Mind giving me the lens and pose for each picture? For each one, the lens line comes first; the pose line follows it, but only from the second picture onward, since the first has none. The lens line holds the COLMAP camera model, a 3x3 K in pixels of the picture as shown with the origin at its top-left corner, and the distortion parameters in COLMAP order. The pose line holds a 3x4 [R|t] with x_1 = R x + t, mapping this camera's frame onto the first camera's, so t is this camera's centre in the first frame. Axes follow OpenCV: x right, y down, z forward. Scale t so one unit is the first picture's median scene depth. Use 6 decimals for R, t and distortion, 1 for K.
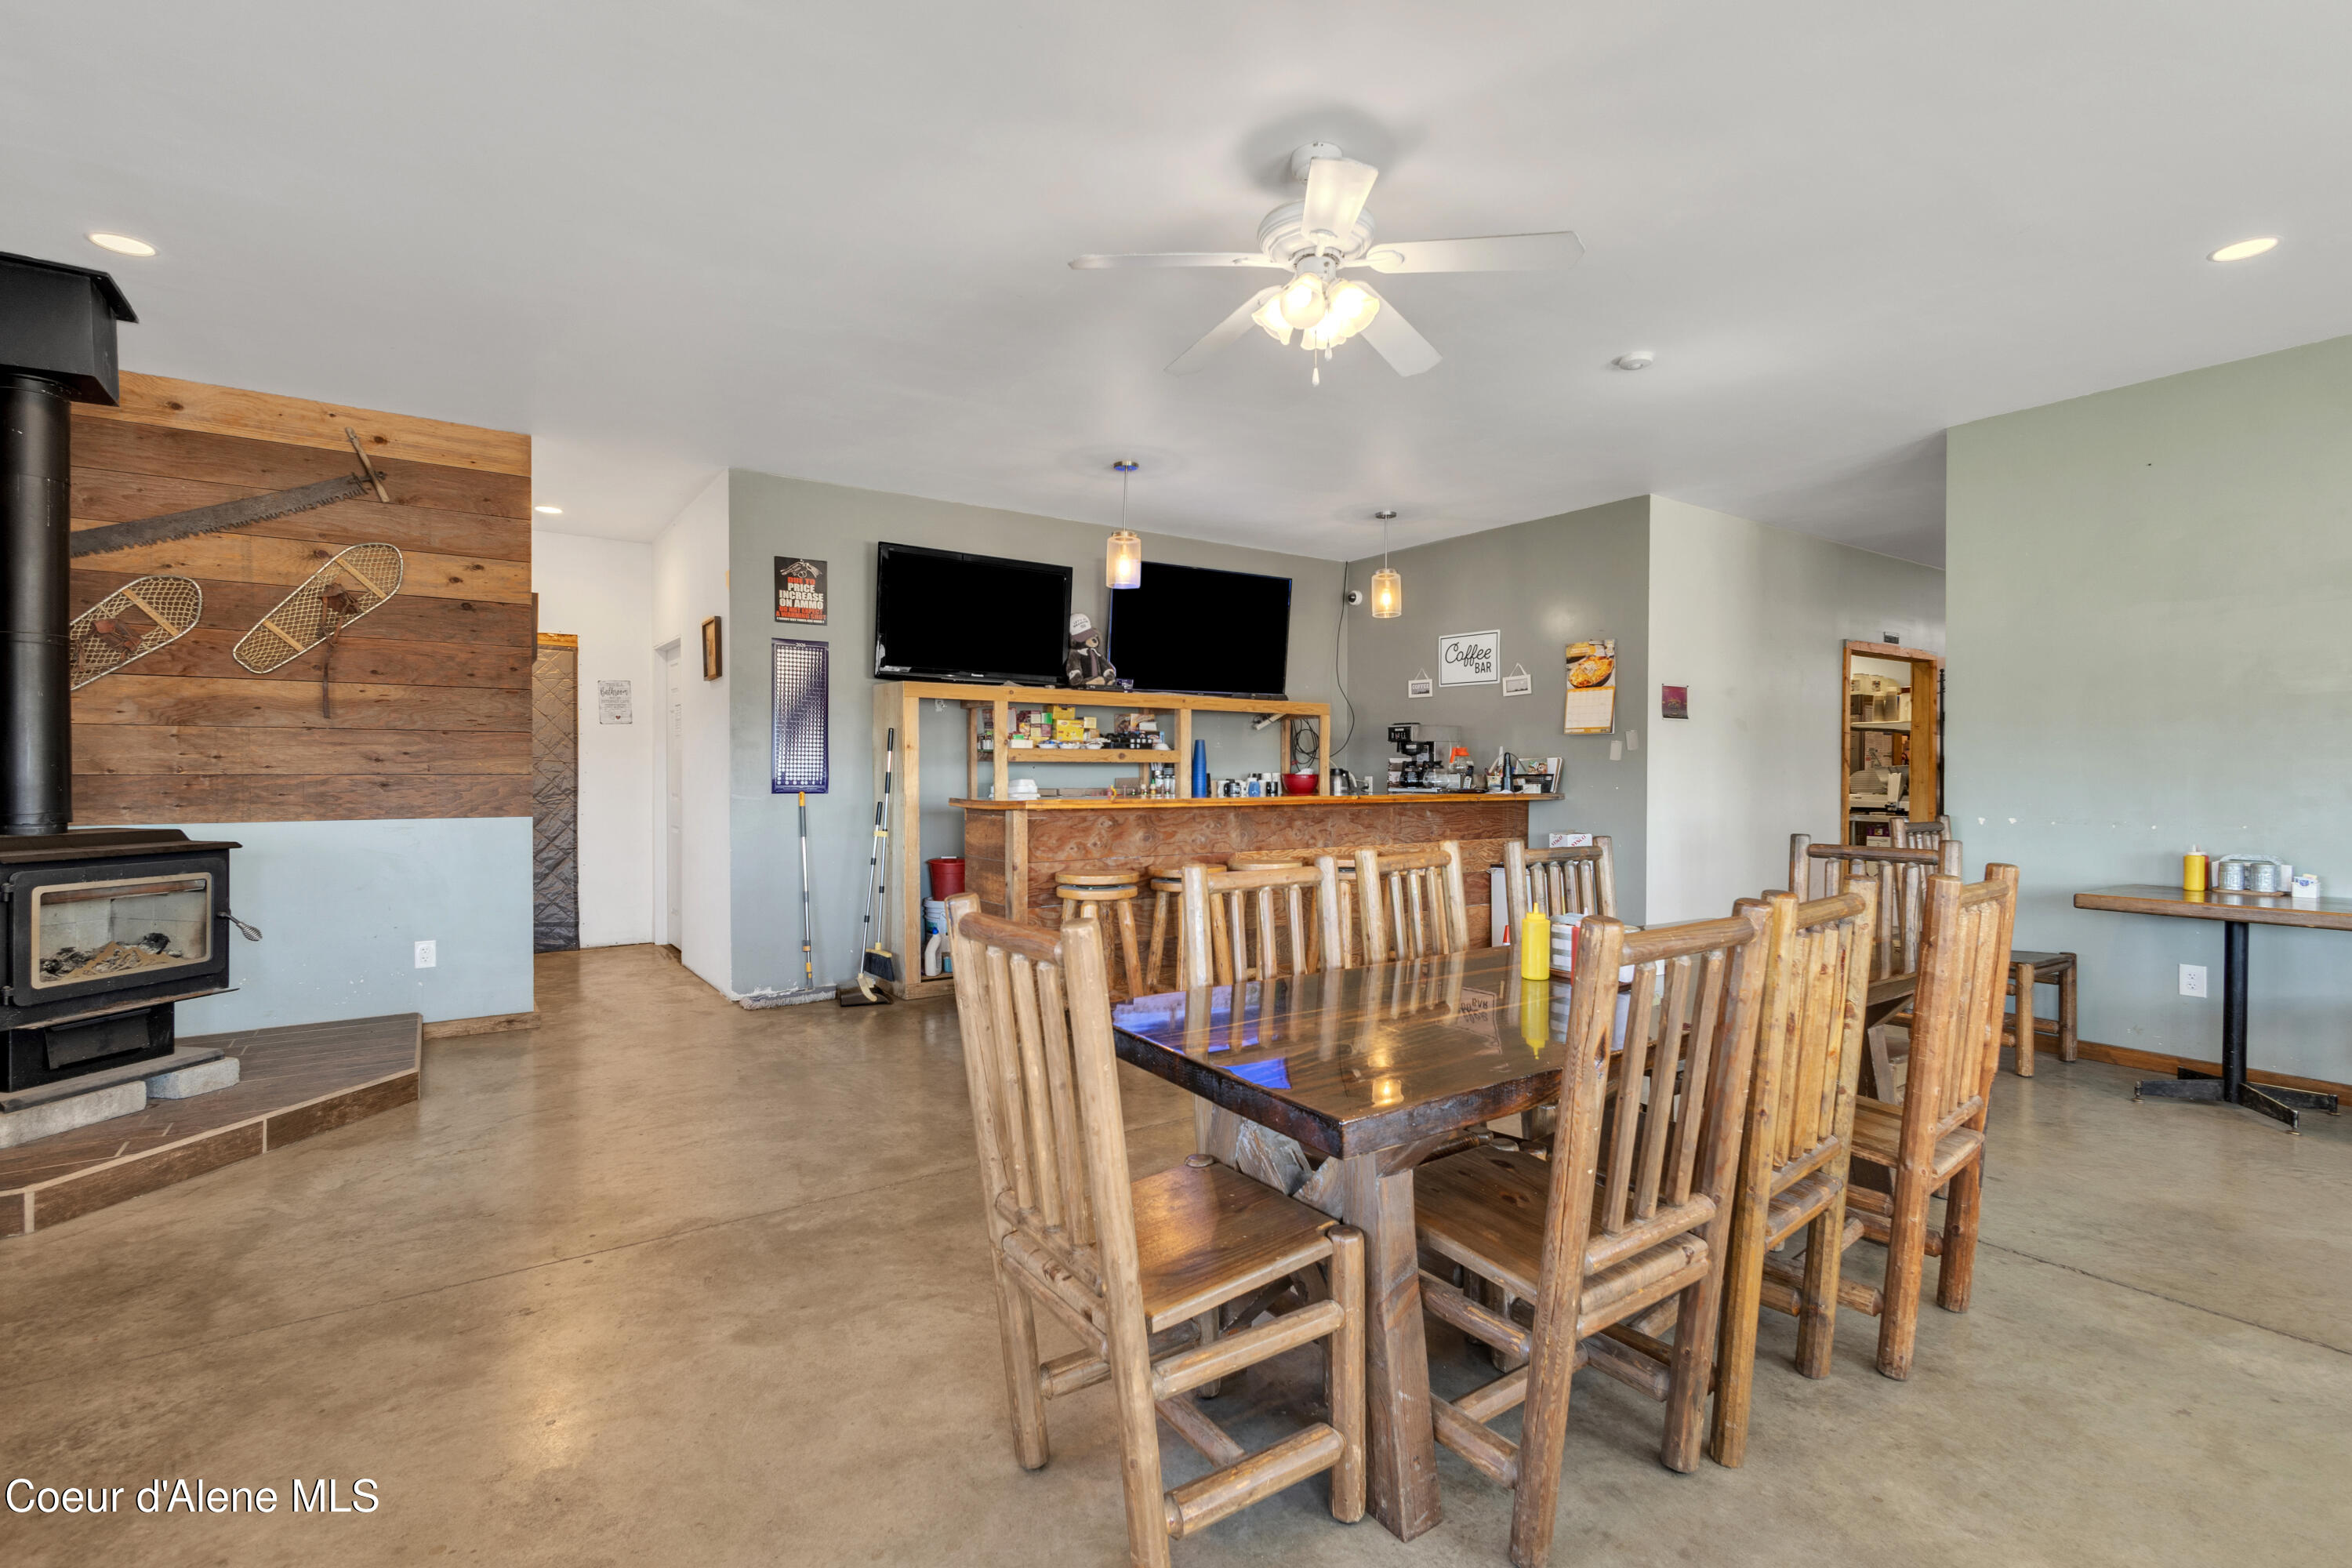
lens RADIAL K [[1077.7, 0, 1199.8], [0, 1077.7, 787.8], [0, 0, 1]] dist [-0.003459, 0.000549]
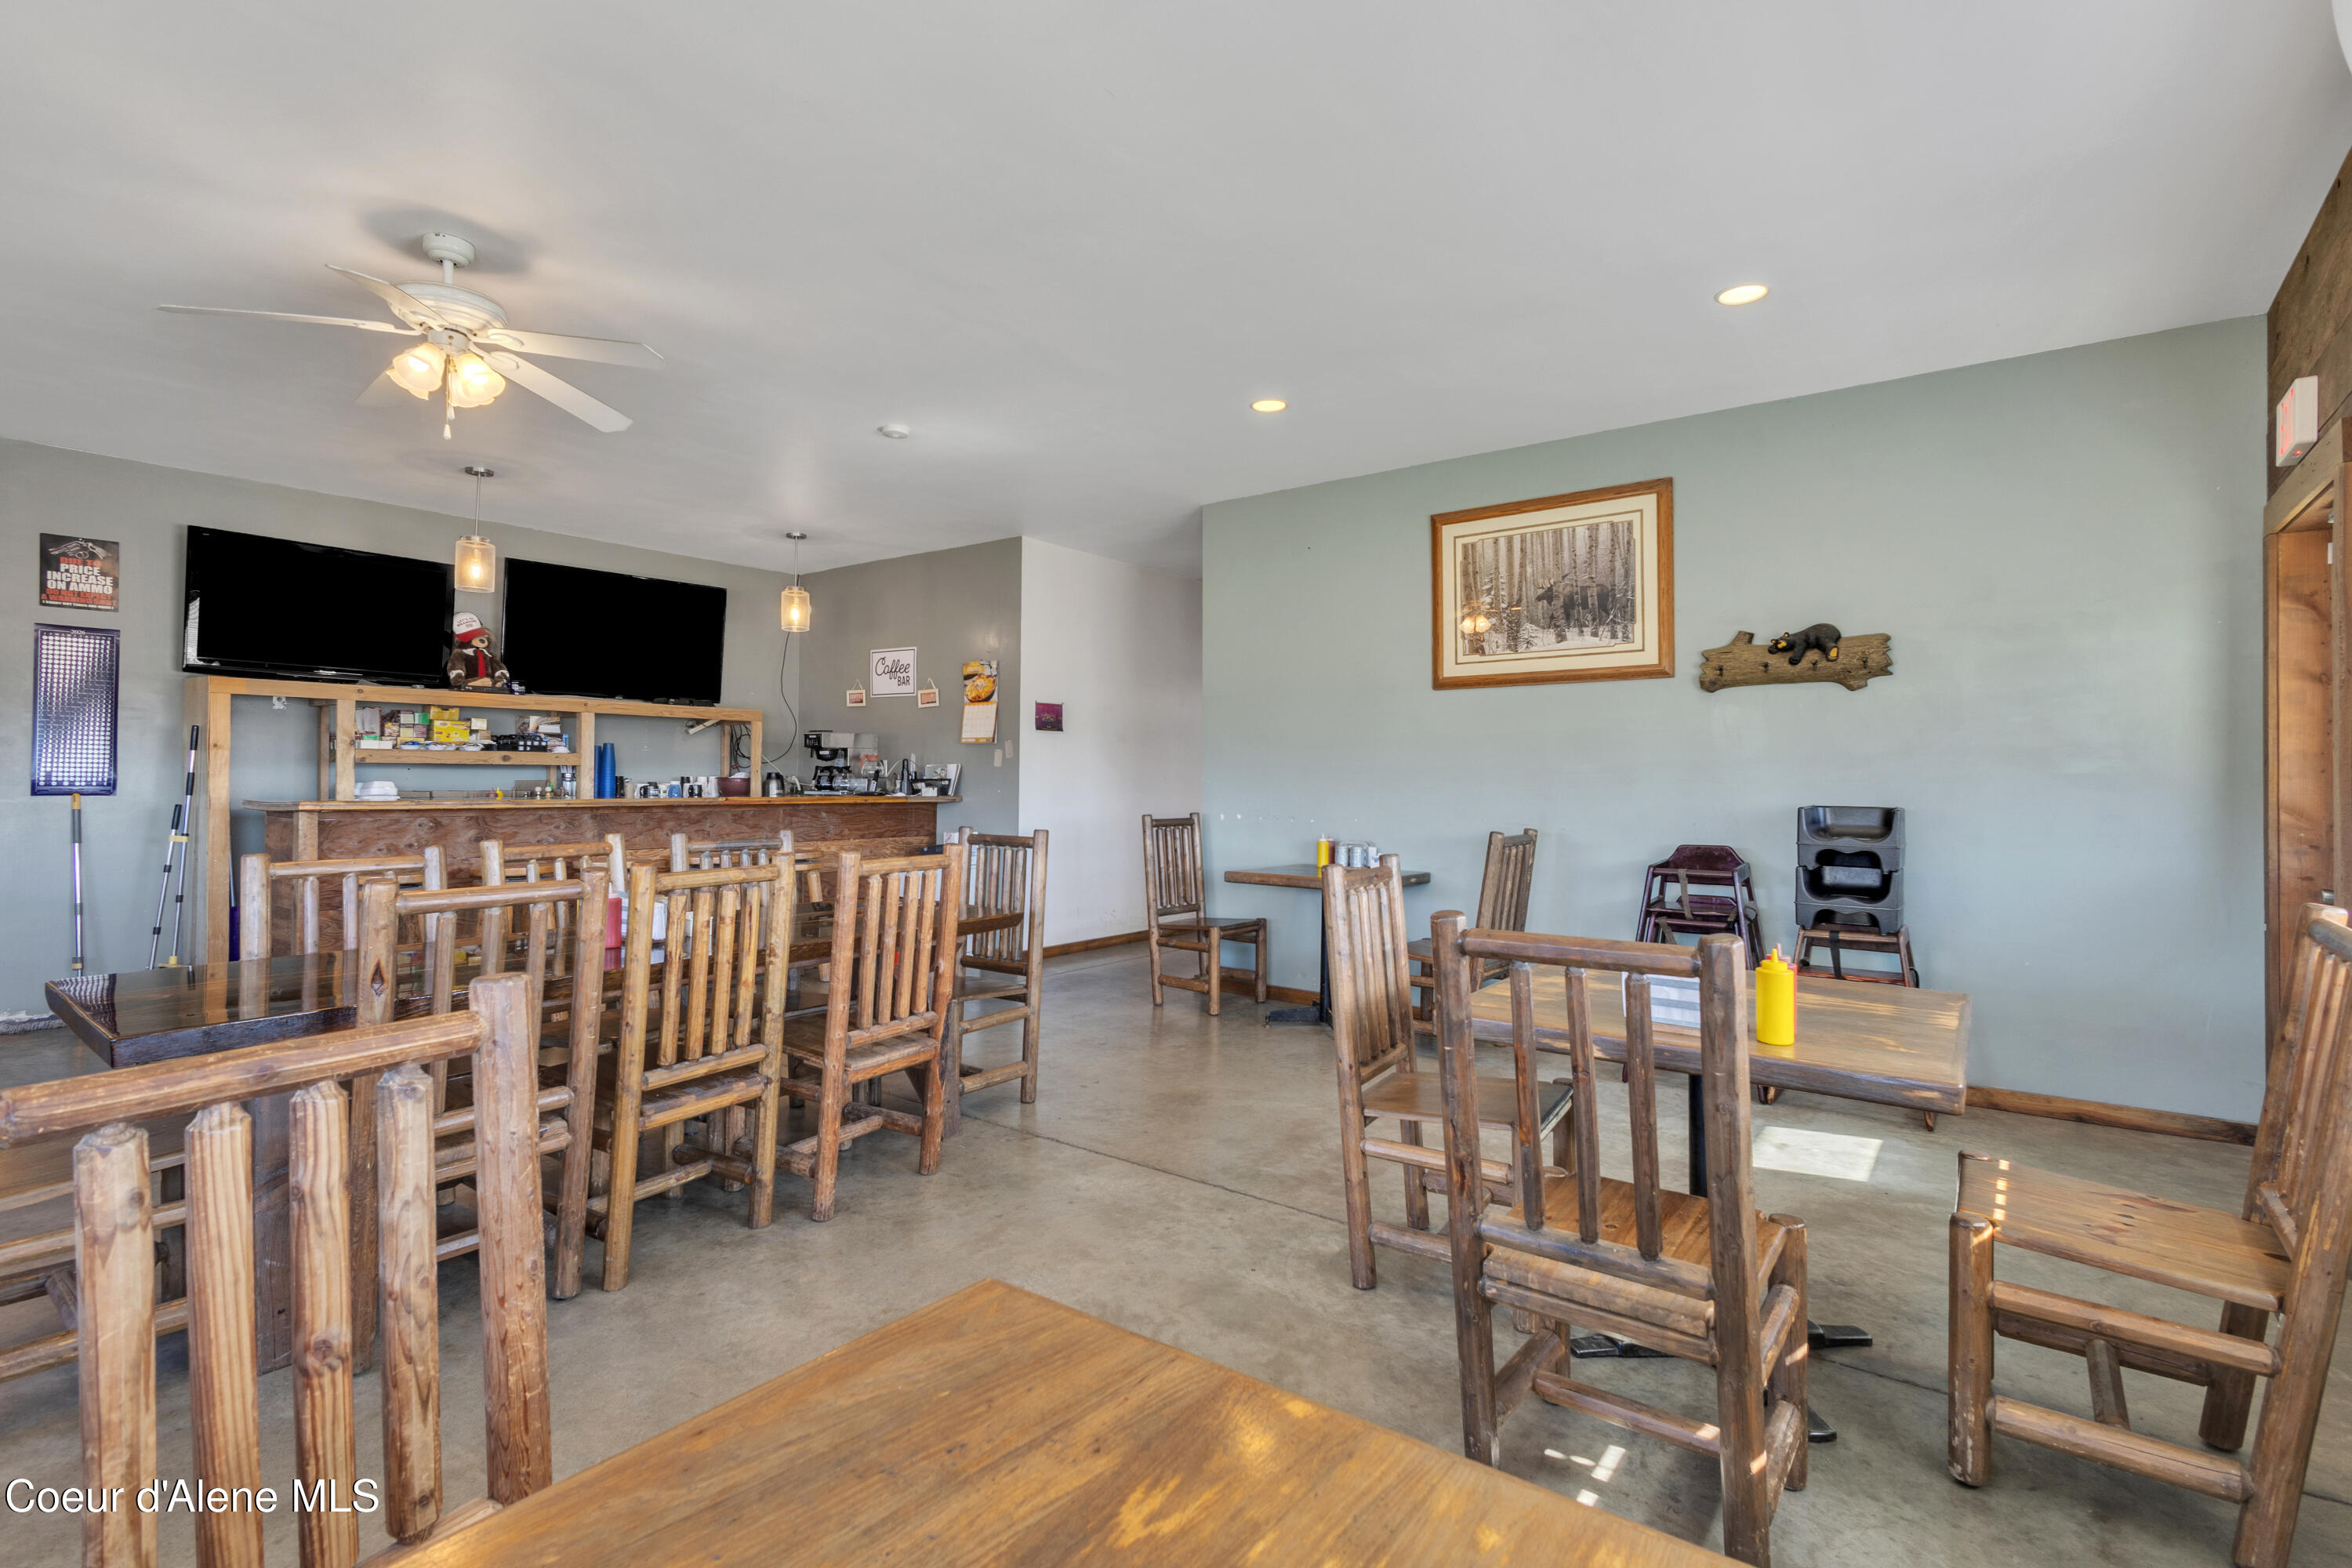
lens RADIAL K [[1077.7, 0, 1156.5], [0, 1077.7, 778.9], [0, 0, 1]] dist [-0.003459, 0.000549]
pose [[0.949012, 0.005282, 0.315195, 0.184716], [-0.001117, 0.999910, -0.013393, 0.002088], [-0.315238, 0.012358, 0.948932, -0.130341]]
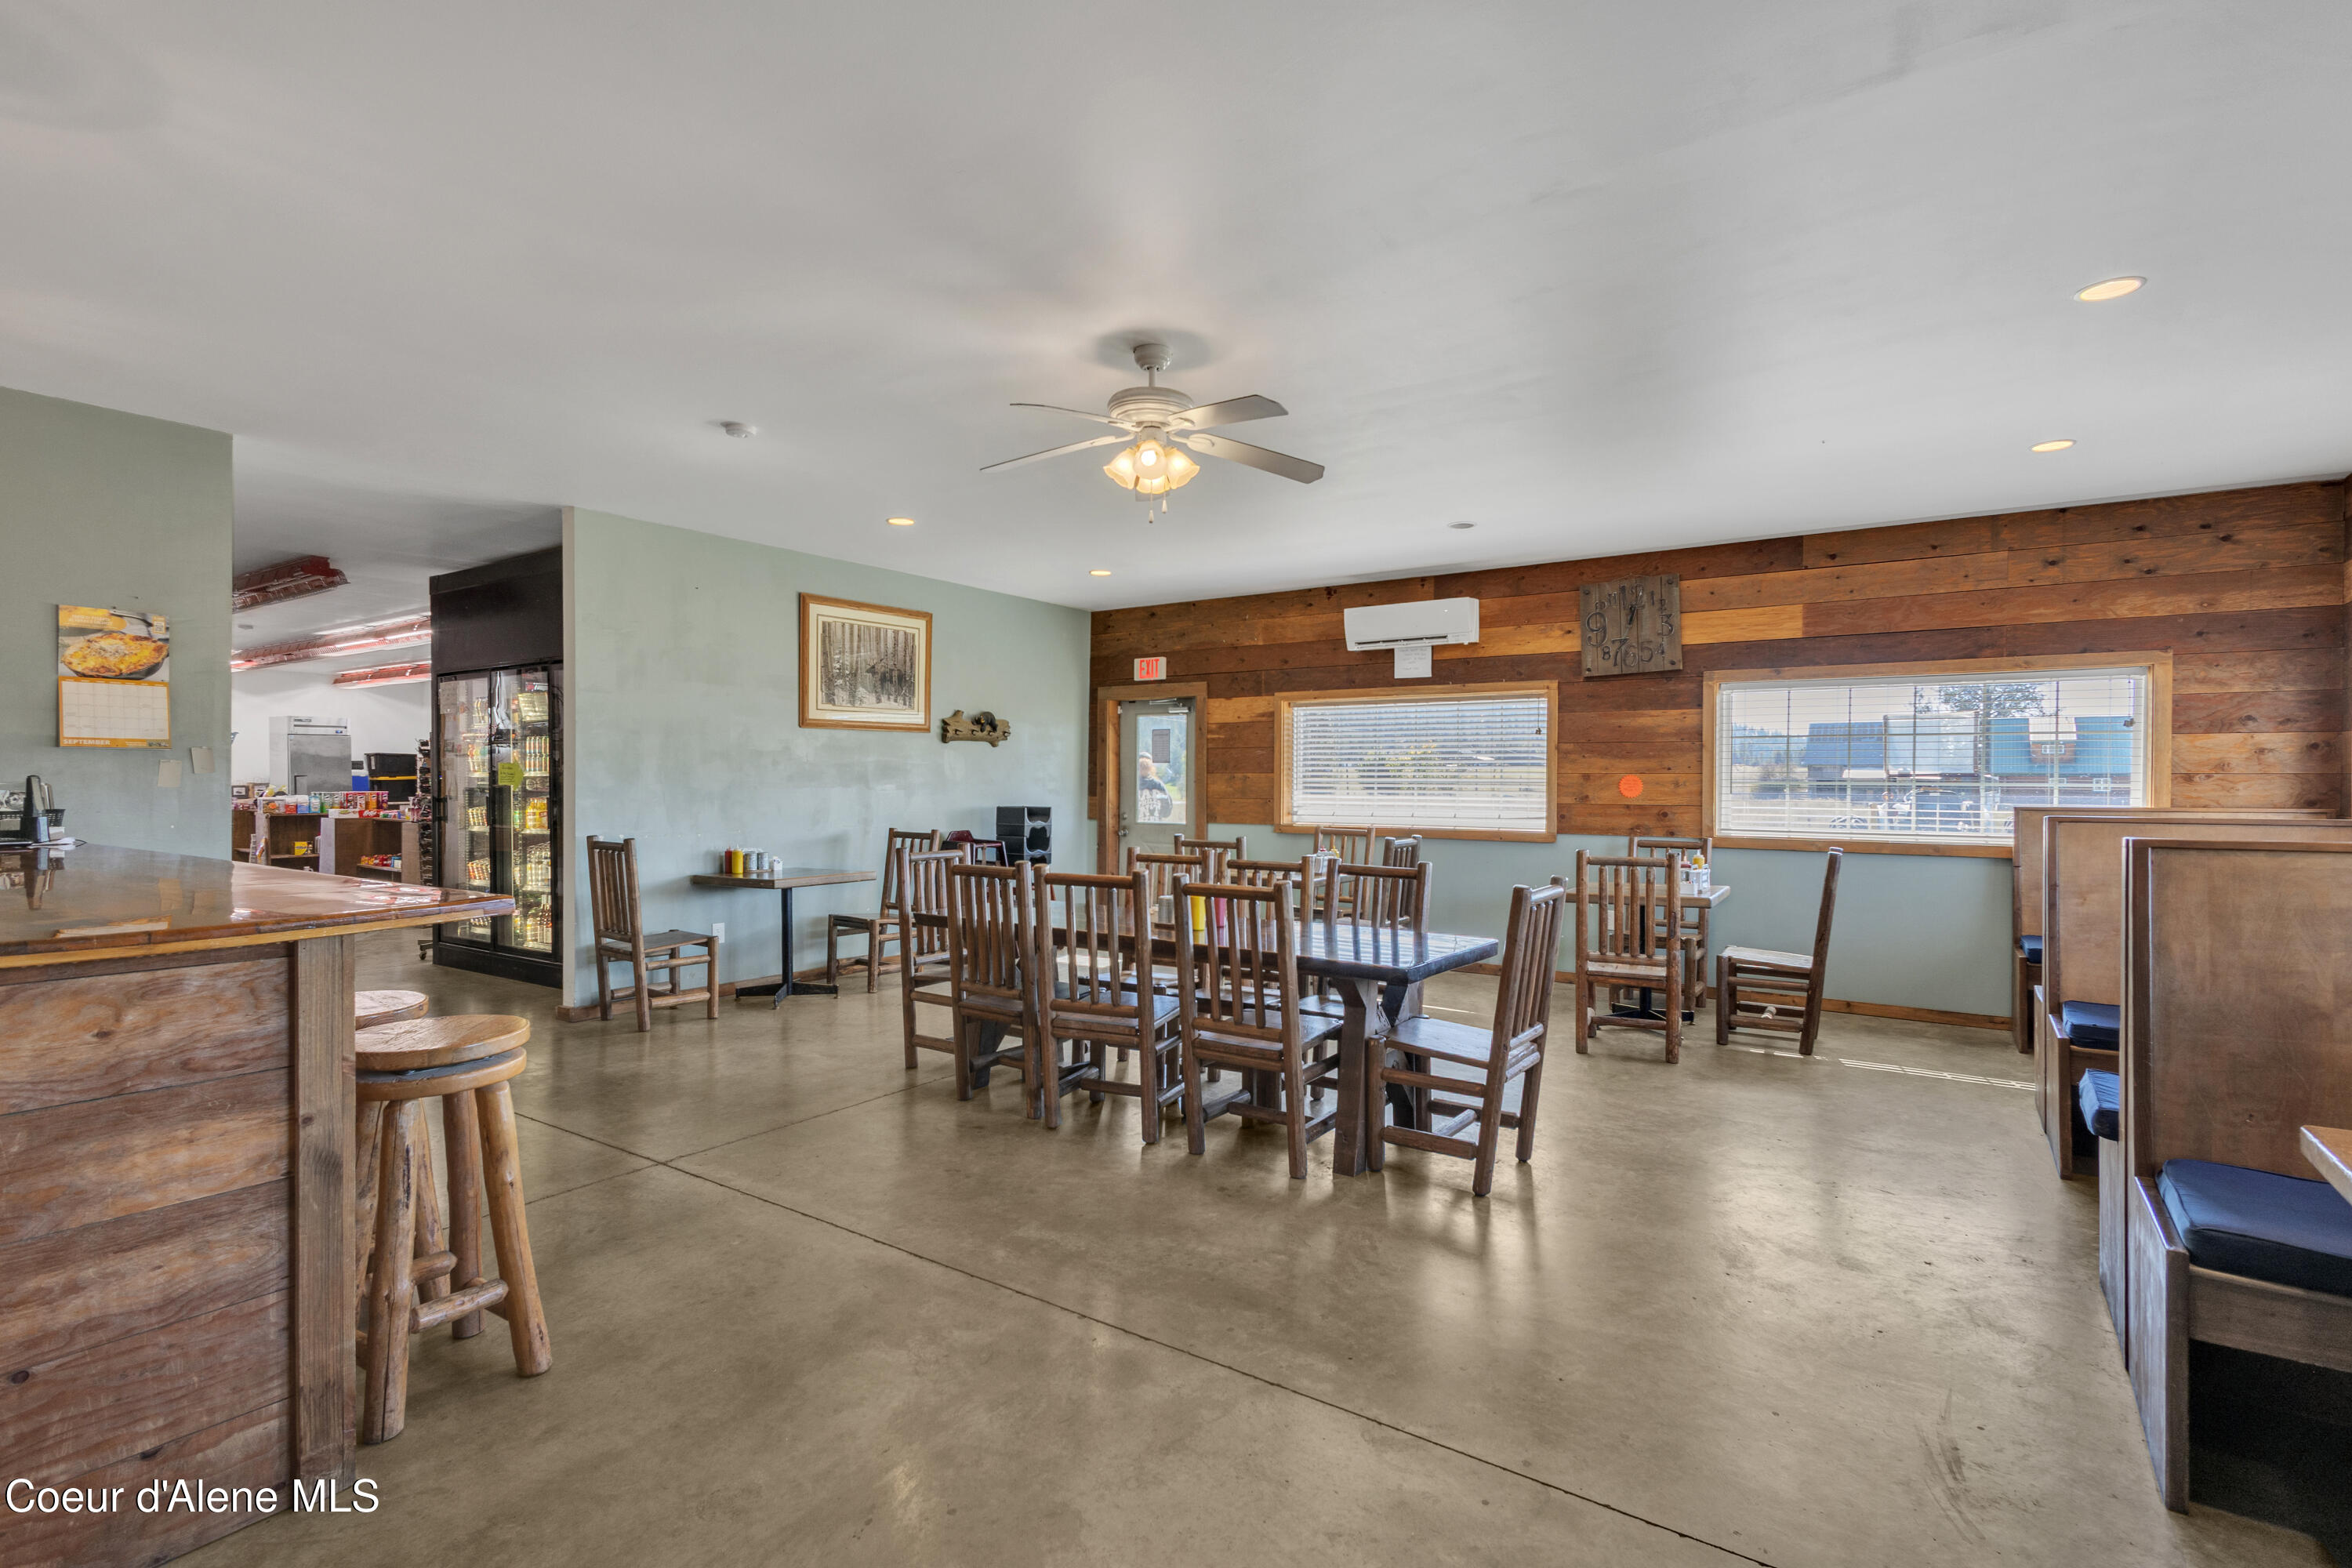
lens RADIAL K [[1077.7, 0, 1185.3], [0, 1077.7, 780.0], [0, 0, 1]] dist [-0.003459, 0.000549]
pose [[-0.344074, -0.000587, 0.938942, -0.499969], [0.009543, 0.999946, 0.004123, -0.027198], [-0.938894, 0.010379, -0.344050, 0.612715]]
